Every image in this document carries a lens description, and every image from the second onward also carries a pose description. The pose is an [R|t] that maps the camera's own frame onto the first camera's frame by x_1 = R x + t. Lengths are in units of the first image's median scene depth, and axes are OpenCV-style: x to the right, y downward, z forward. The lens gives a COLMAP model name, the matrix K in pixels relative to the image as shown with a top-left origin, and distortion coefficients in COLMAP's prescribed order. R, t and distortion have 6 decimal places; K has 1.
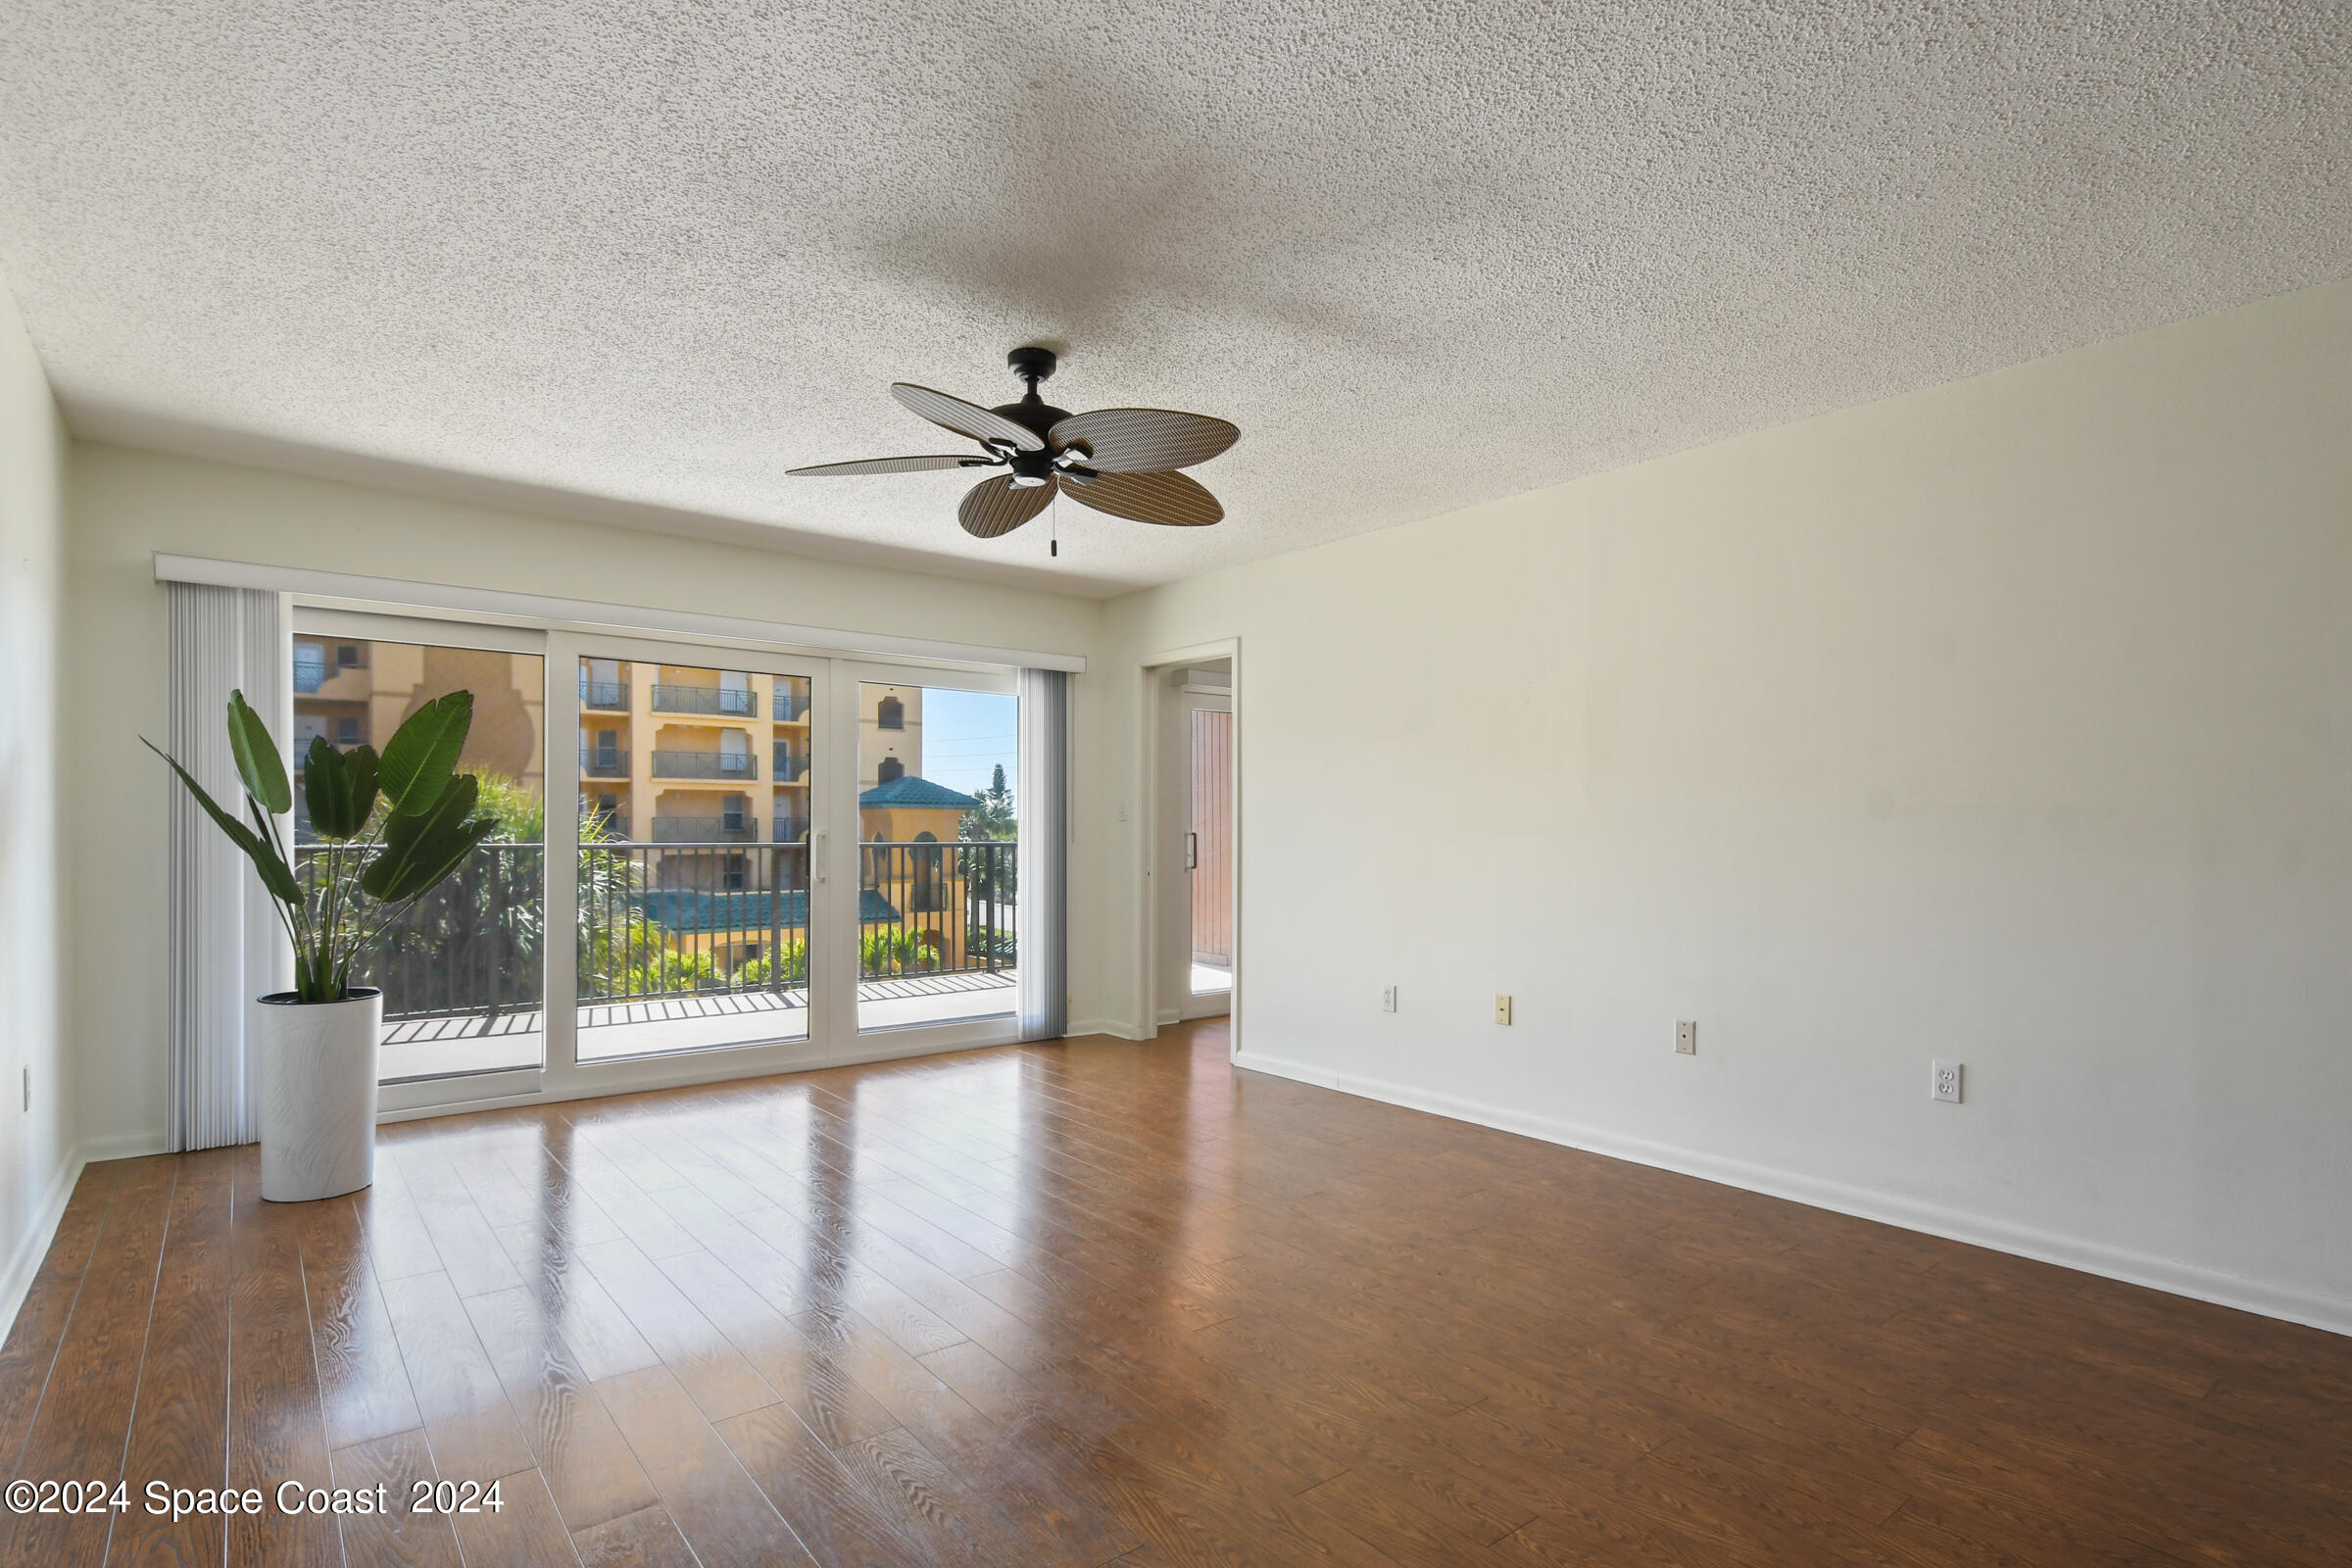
lens RADIAL K [[1116.3, 0, 1184.3], [0, 1116.3, 823.4], [0, 0, 1]] dist [-0.000330, 0.000006]
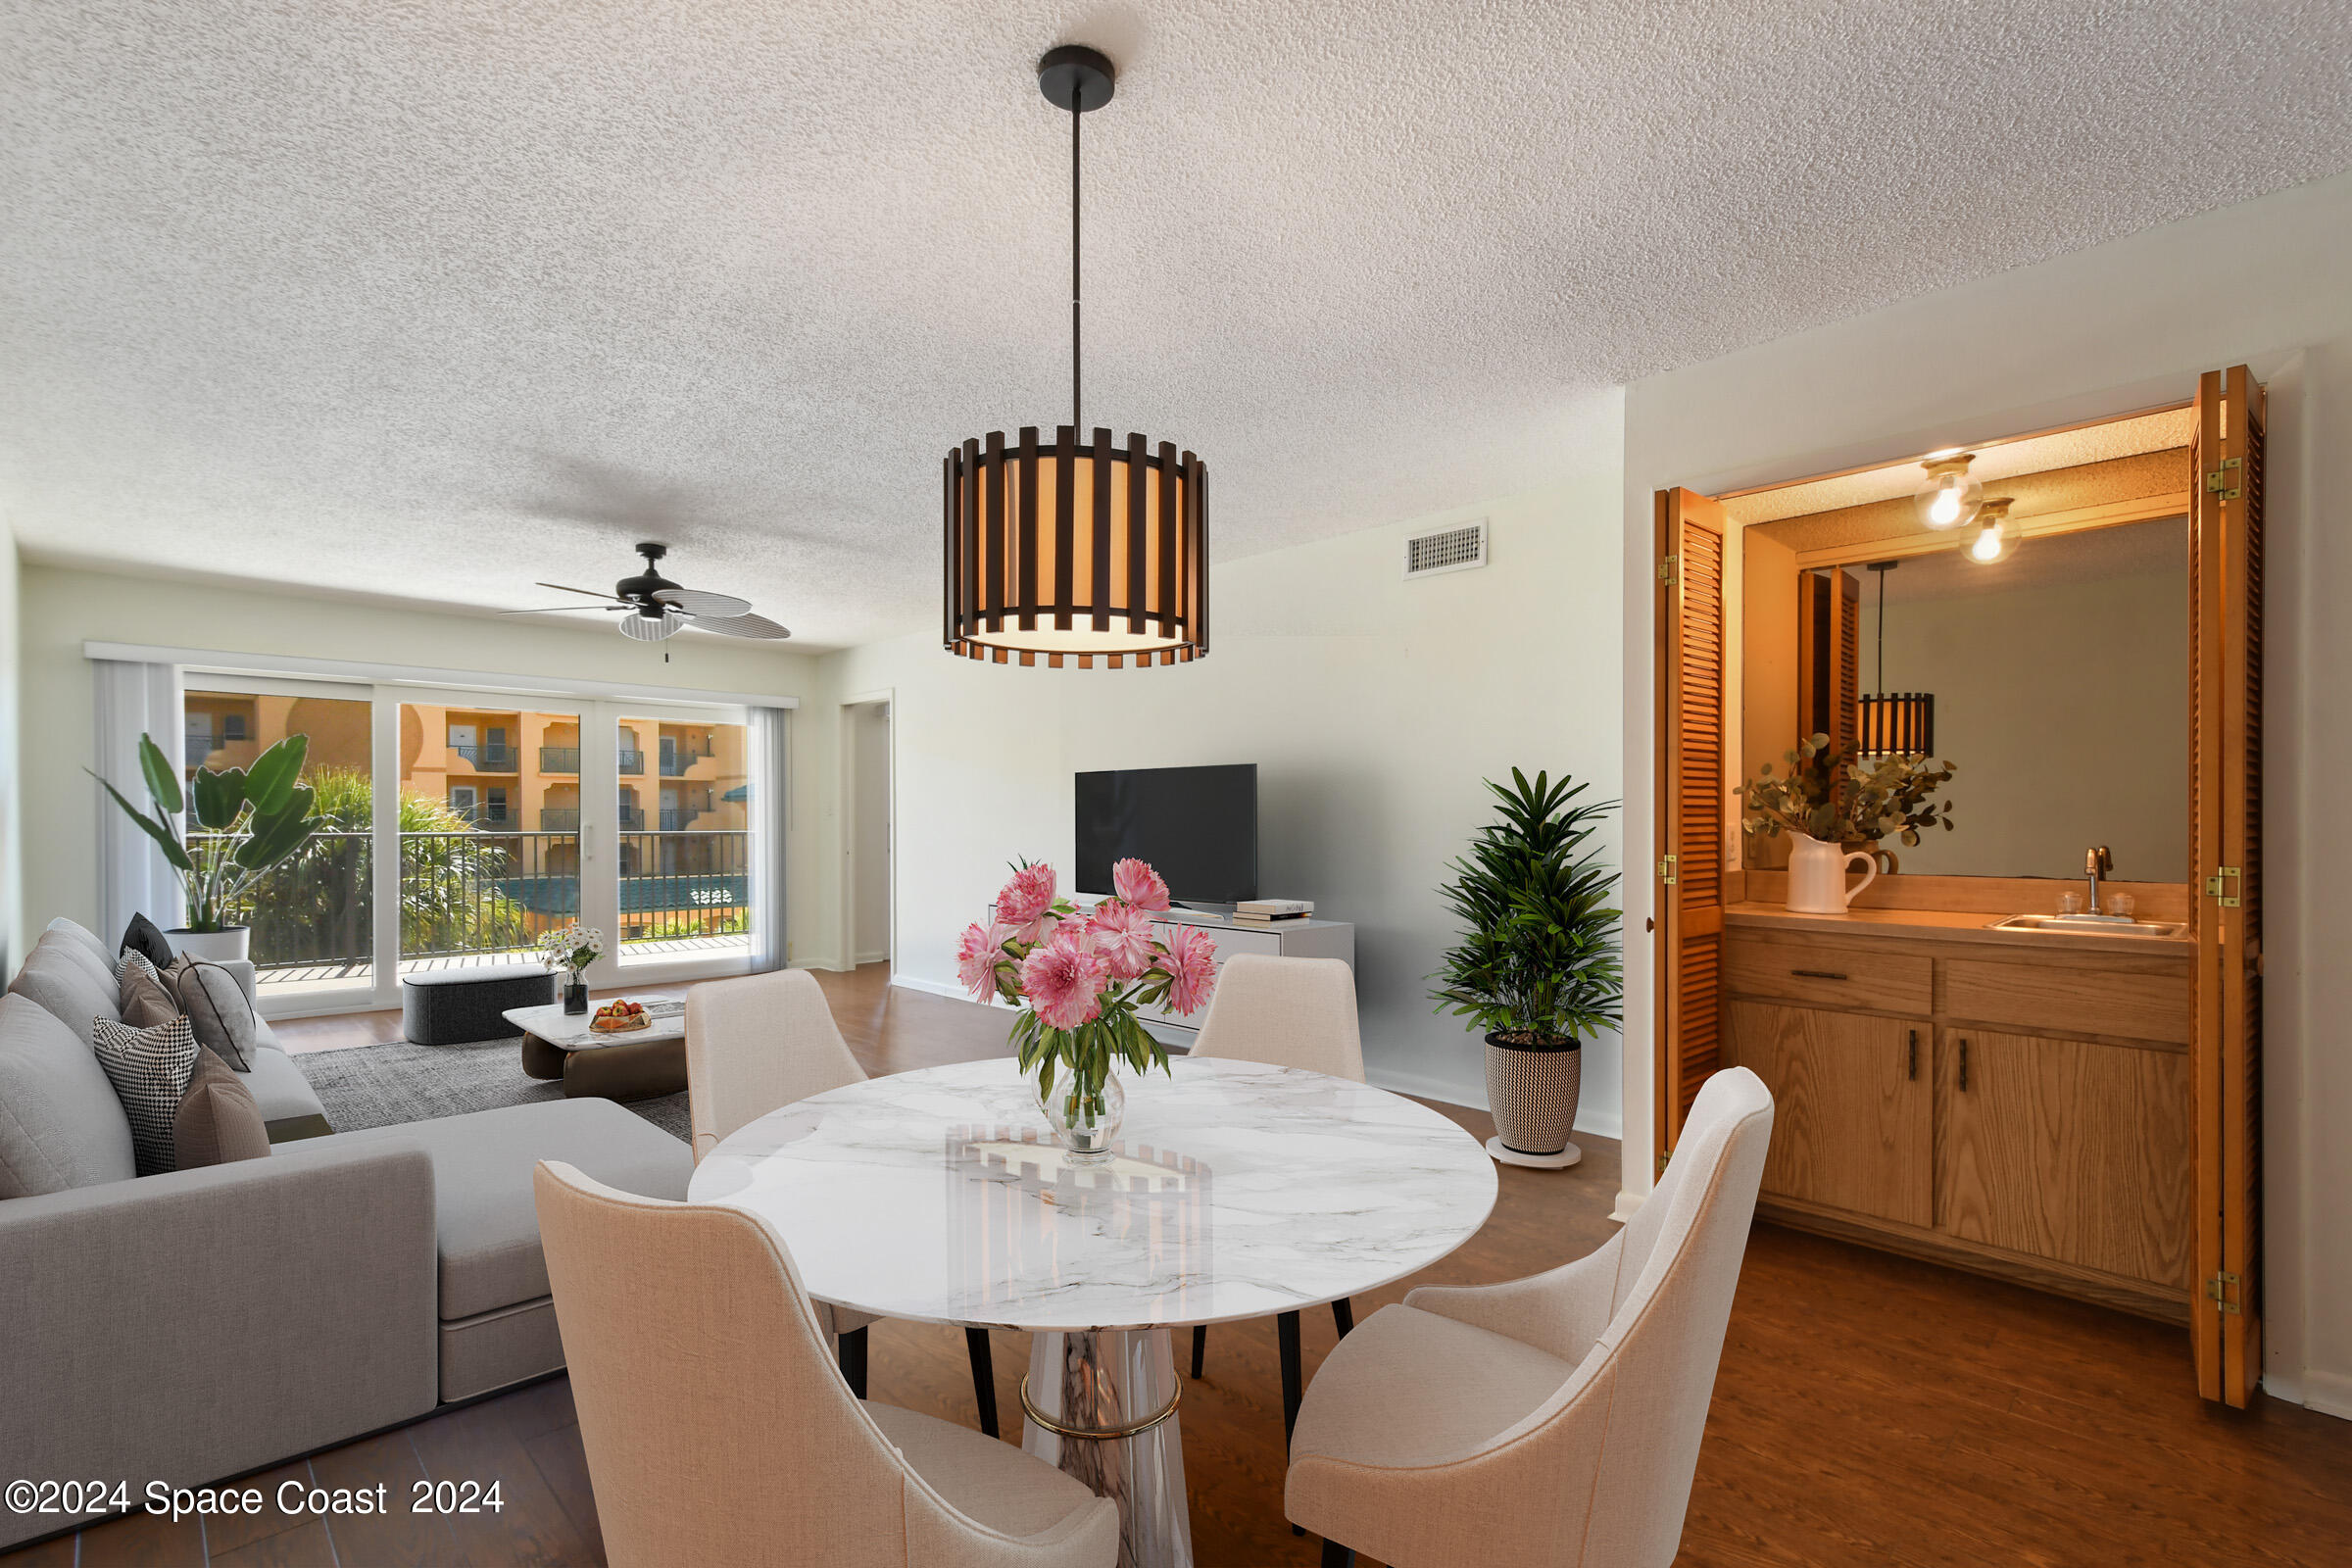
lens RADIAL K [[1037.7, 0, 1182.3], [0, 1037.7, 821.1], [0, 0, 1]] dist [-0.001040, 0.000110]
pose [[0.995379, -0.001989, 0.096003, 0.344882], [0.001268, 0.999970, 0.007579, -0.005008], [-0.096015, -0.007422, 0.995352, -0.442290]]
